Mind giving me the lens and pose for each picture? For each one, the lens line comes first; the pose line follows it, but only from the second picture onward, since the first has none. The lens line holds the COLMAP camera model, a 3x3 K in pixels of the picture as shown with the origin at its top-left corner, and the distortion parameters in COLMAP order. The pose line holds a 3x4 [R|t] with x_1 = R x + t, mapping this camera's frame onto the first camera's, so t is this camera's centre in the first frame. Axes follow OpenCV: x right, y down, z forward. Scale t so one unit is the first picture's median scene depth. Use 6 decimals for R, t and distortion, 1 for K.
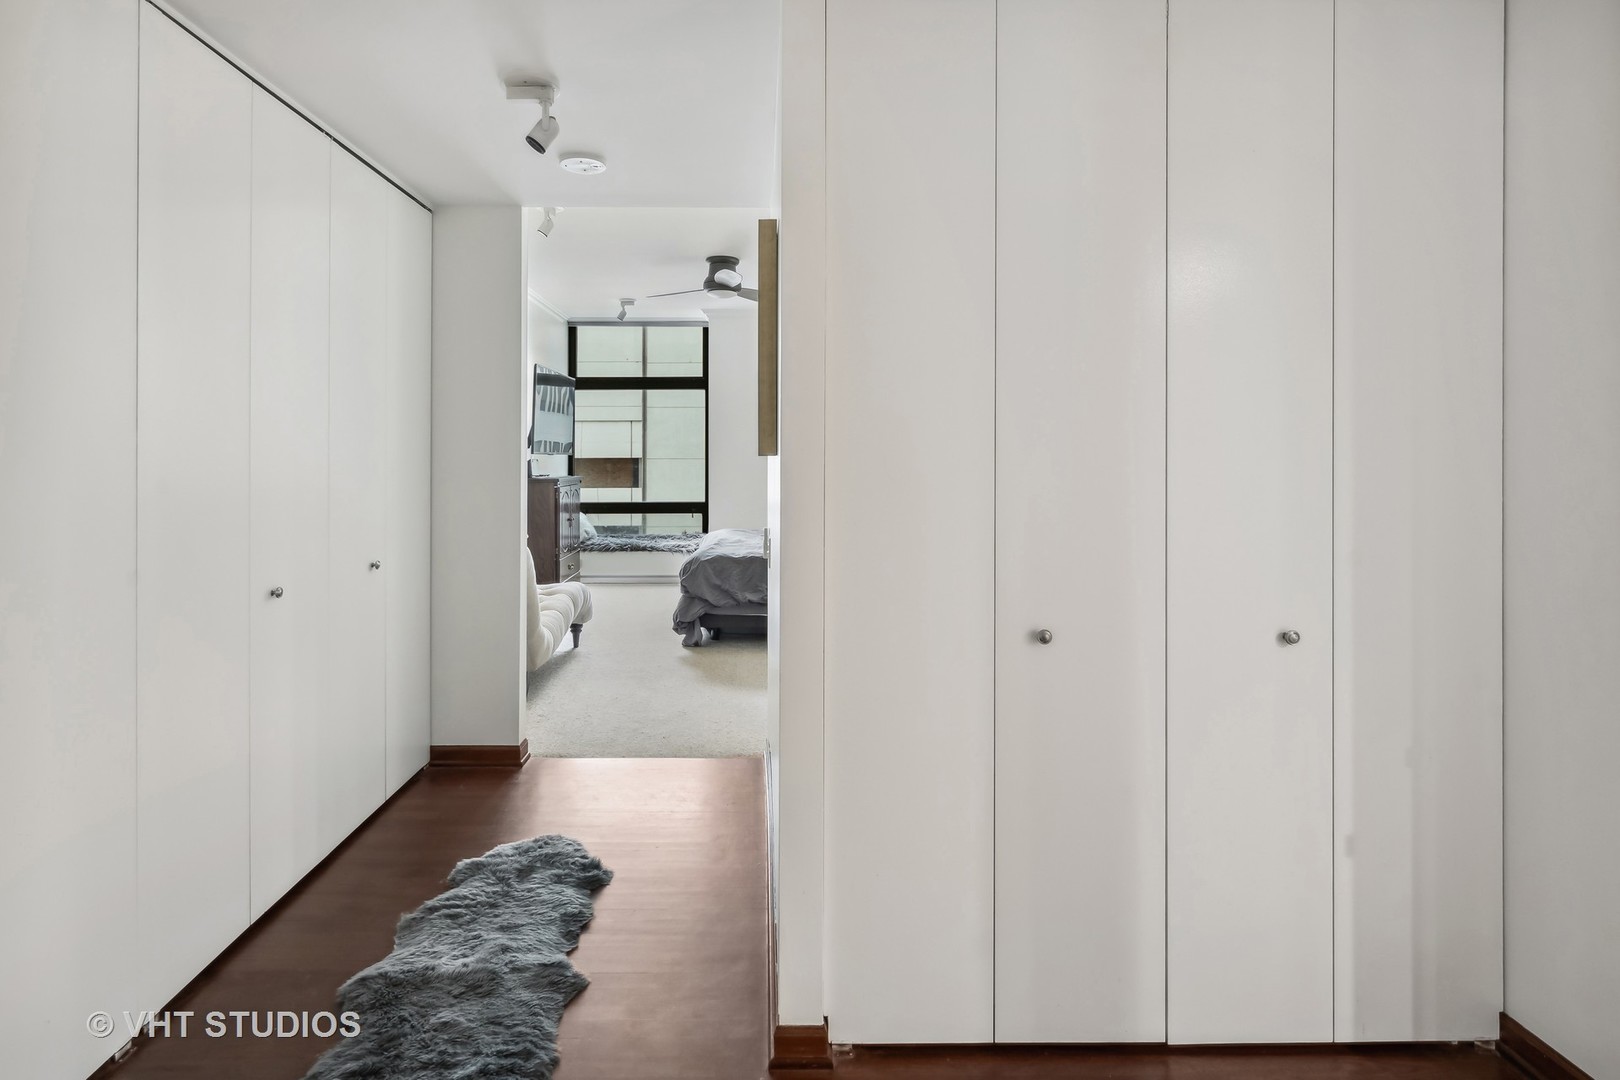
lens RADIAL K [[755.8, 0, 810.0], [0, 755.8, 540.0], [0, 0, 1]] dist [-0.000674, -0.000010]
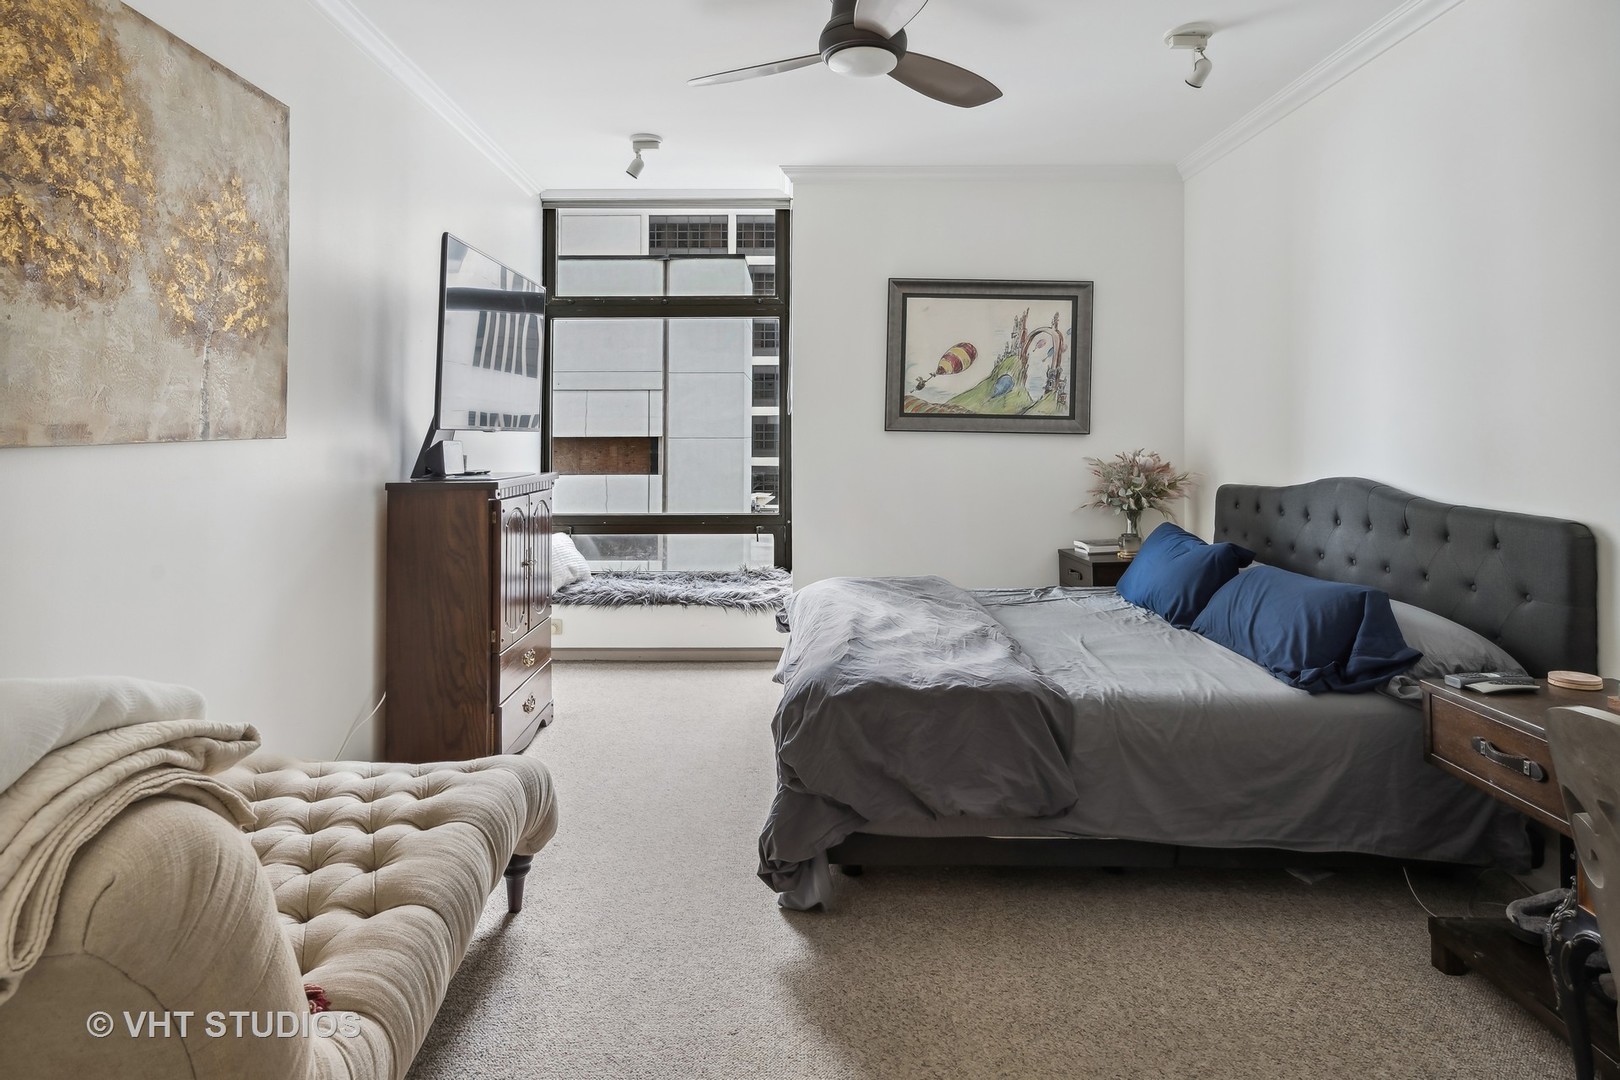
lens RADIAL K [[859.9, 0, 810.0], [0, 859.9, 540.0], [0, 0, 1]] dist [0.001790, -0.000026]
pose [[0.998919, 0.005266, -0.046195, -0.091222], [-0.004751, 0.999925, 0.011246, -0.040394], [0.046250, -0.011014, 0.998869, 0.376999]]
